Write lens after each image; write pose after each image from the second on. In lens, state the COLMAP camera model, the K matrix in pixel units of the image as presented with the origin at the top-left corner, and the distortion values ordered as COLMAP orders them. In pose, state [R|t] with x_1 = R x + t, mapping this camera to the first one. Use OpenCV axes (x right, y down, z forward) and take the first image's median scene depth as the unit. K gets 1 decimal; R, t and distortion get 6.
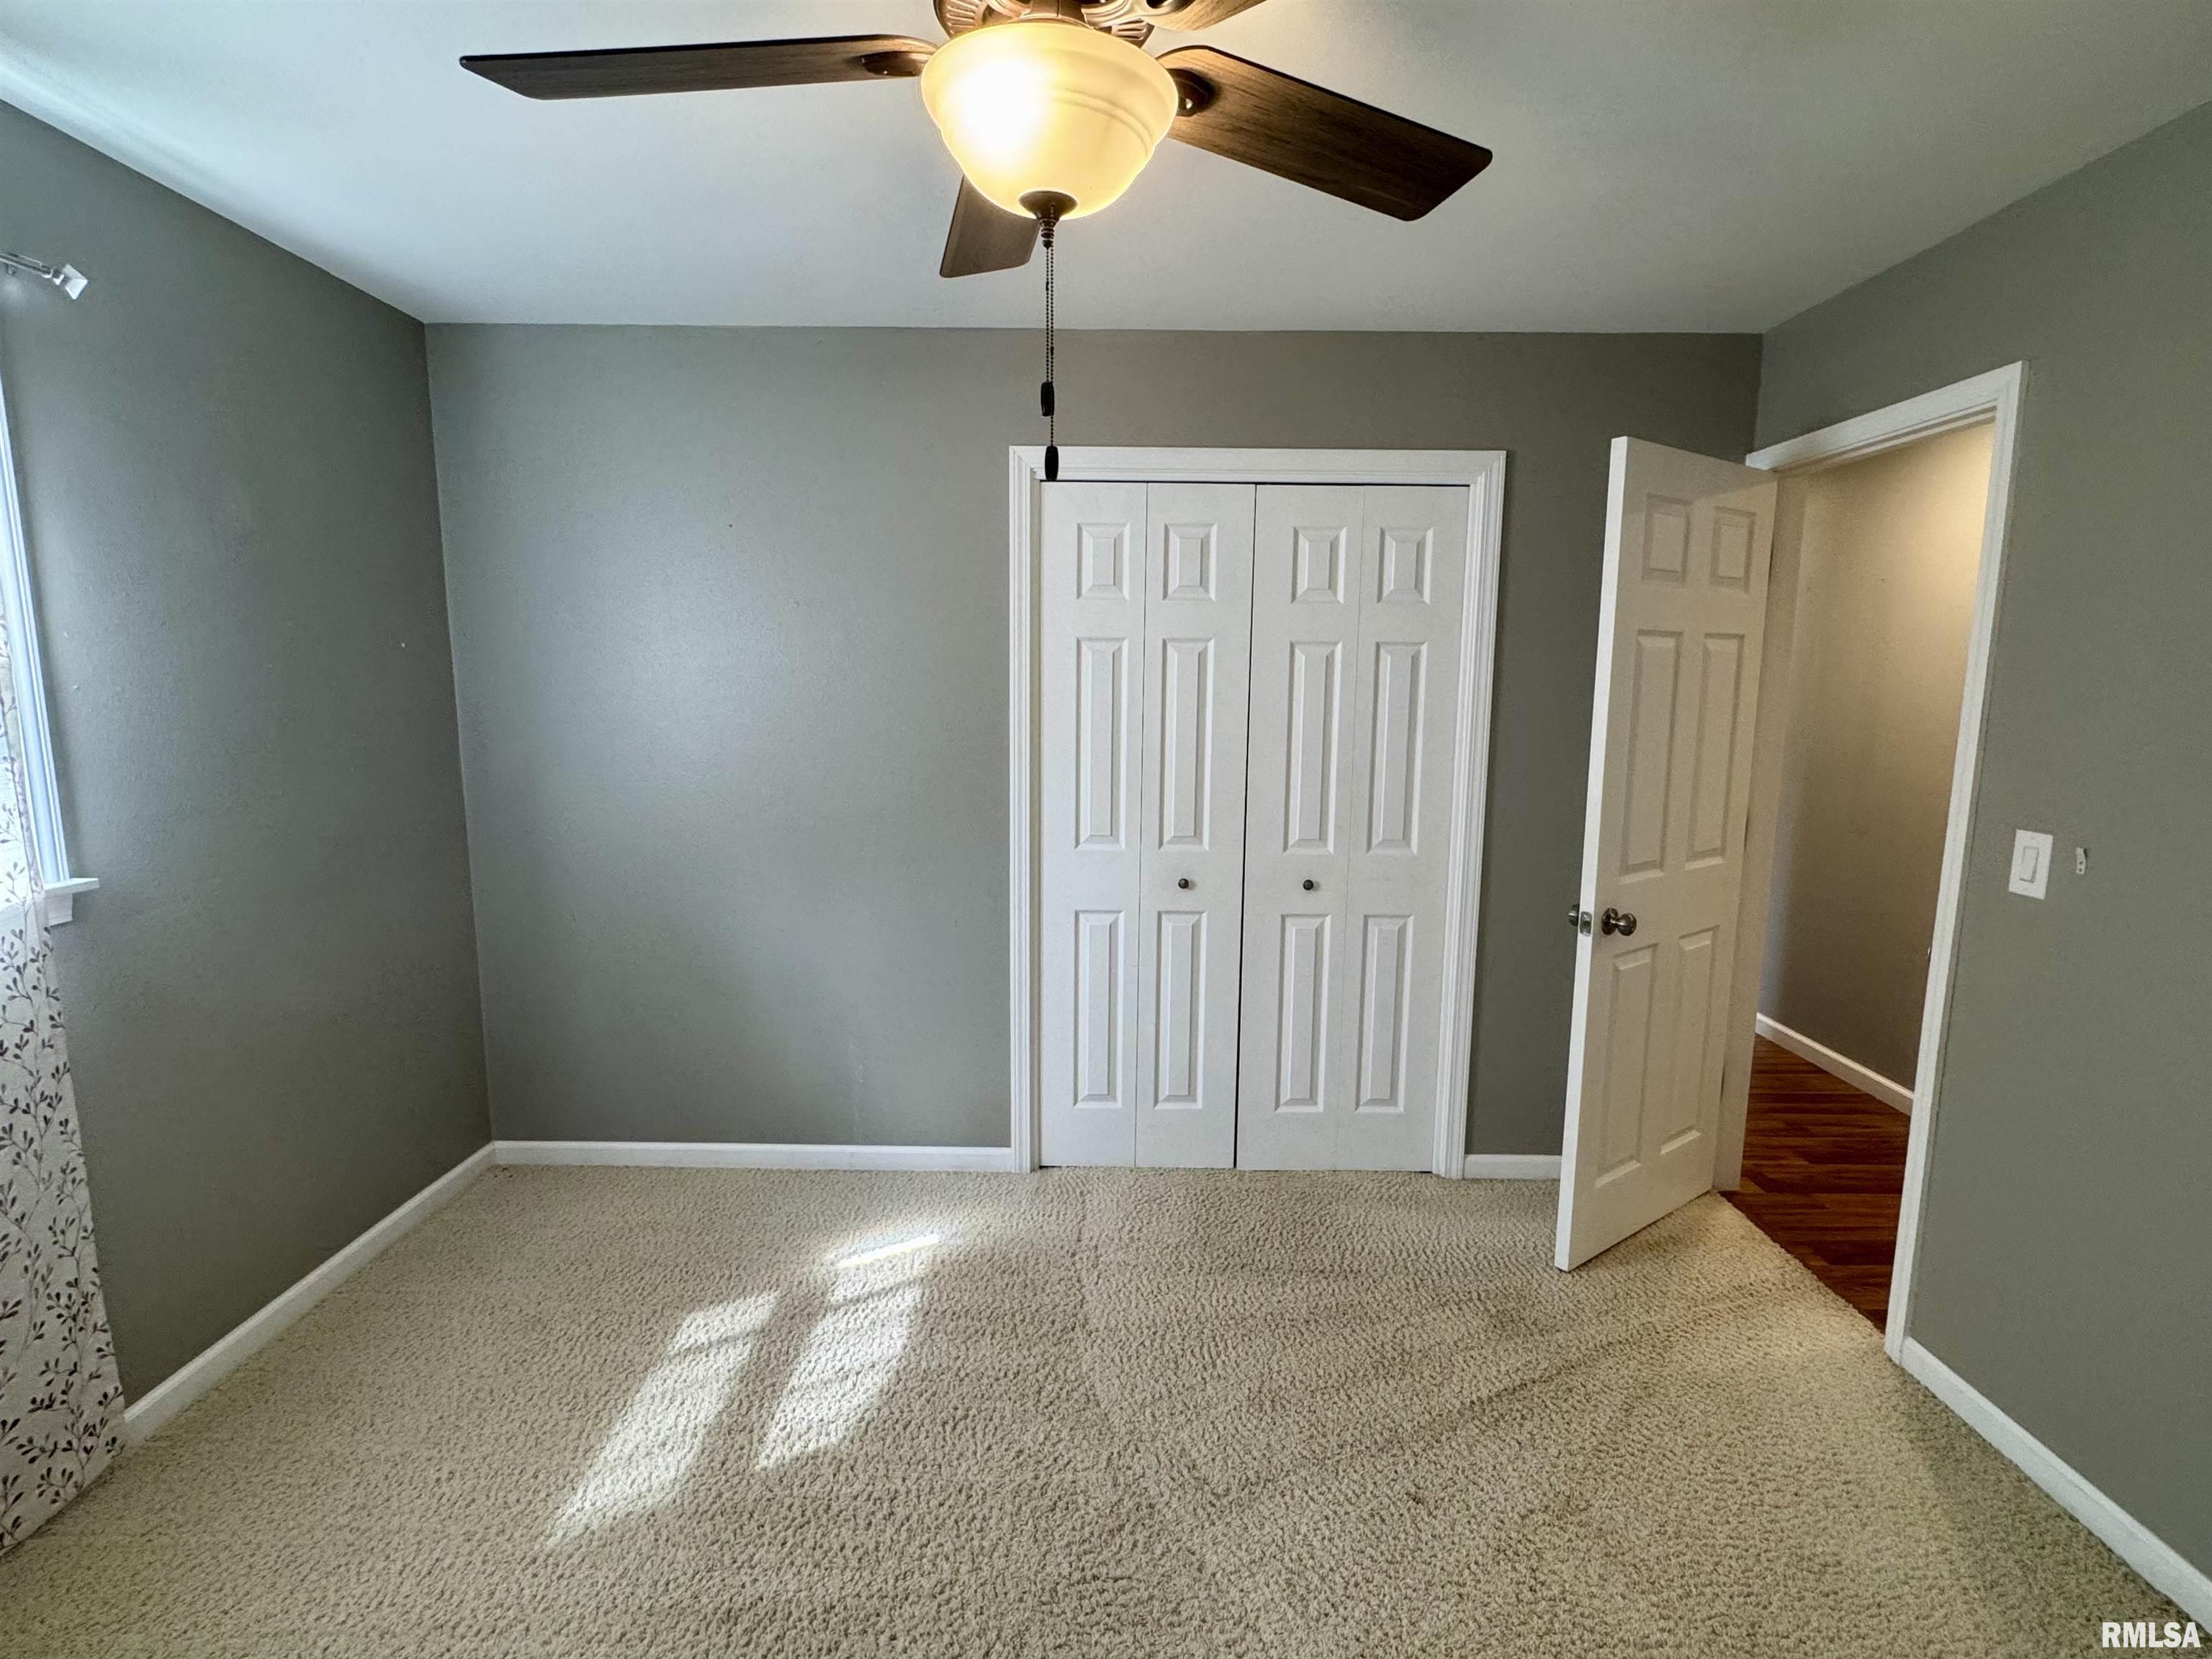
lens RADIAL K [[1070.8, 0, 1116.0], [0, 1070.8, 836.9], [0, 0, 1]] dist [-0.004681, 0.001399]
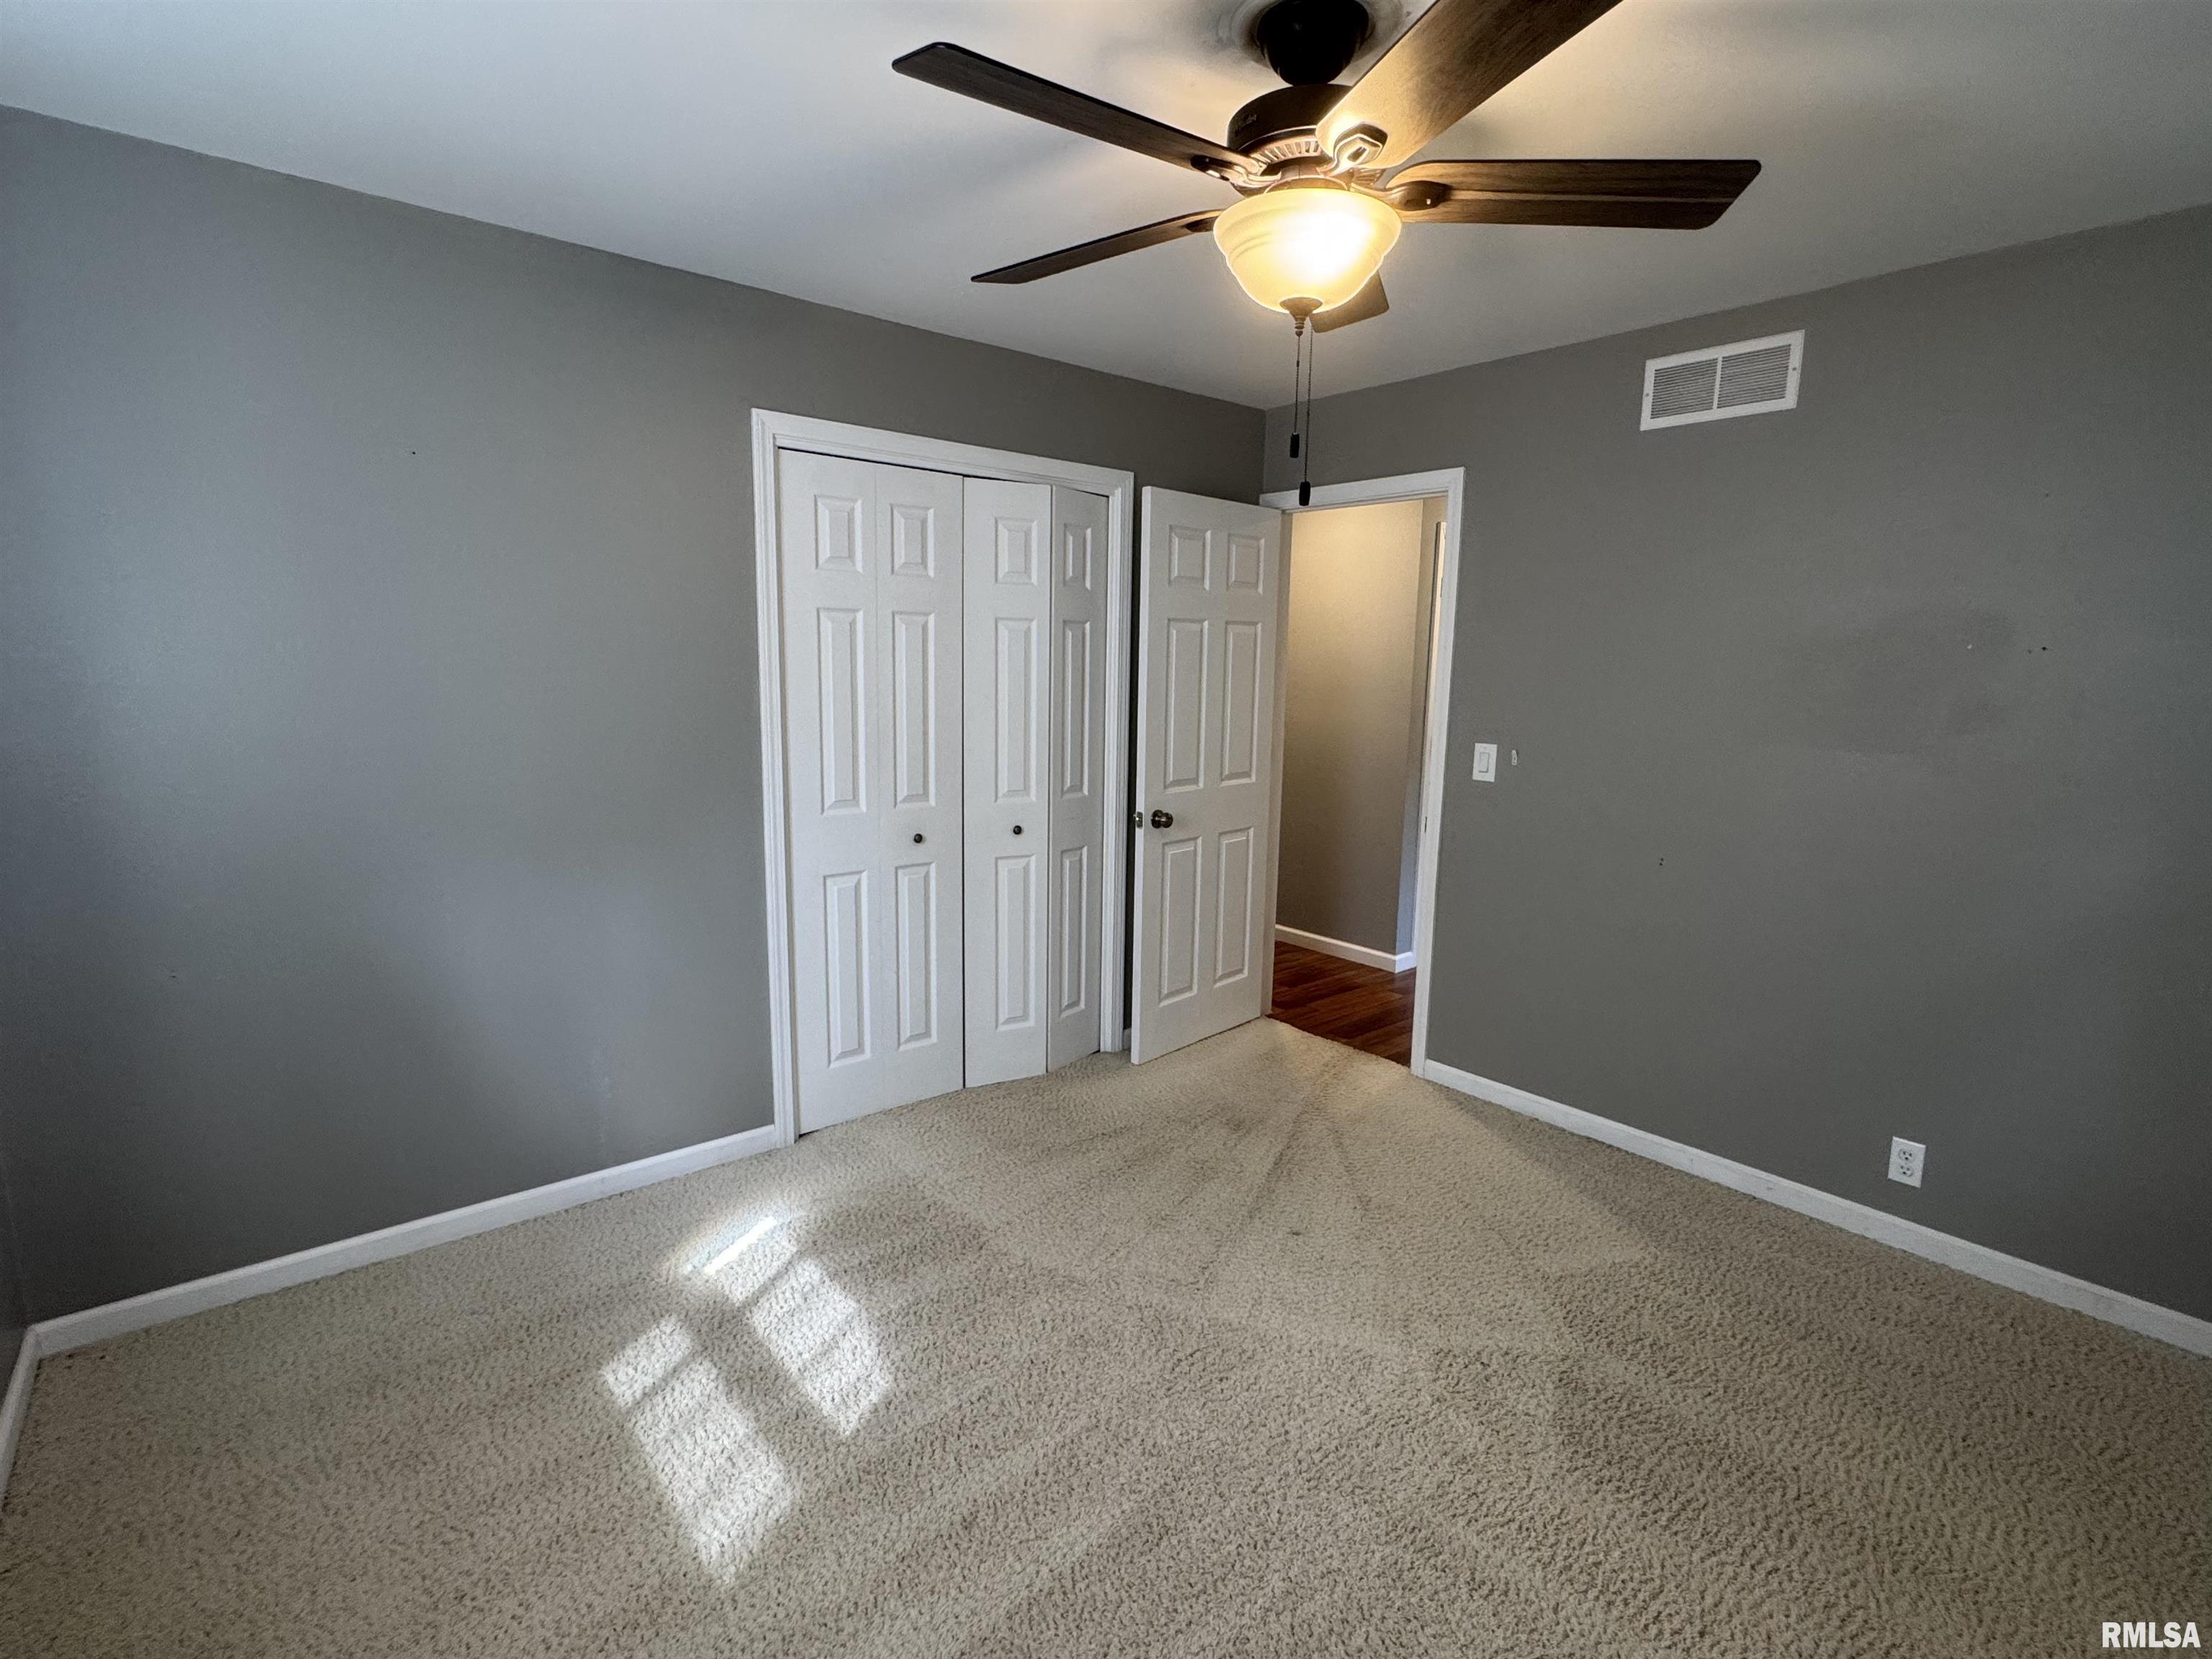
lens RADIAL K [[1070.8, 0, 1116.0], [0, 1070.8, 836.9], [0, 0, 1]] dist [-0.004681, 0.001399]
pose [[0.760214, -0.103698, 0.641344, -0.541733], [0.084718, 0.994573, 0.060390, -0.007225], [-0.644126, 0.008424, 0.764873, 0.044768]]
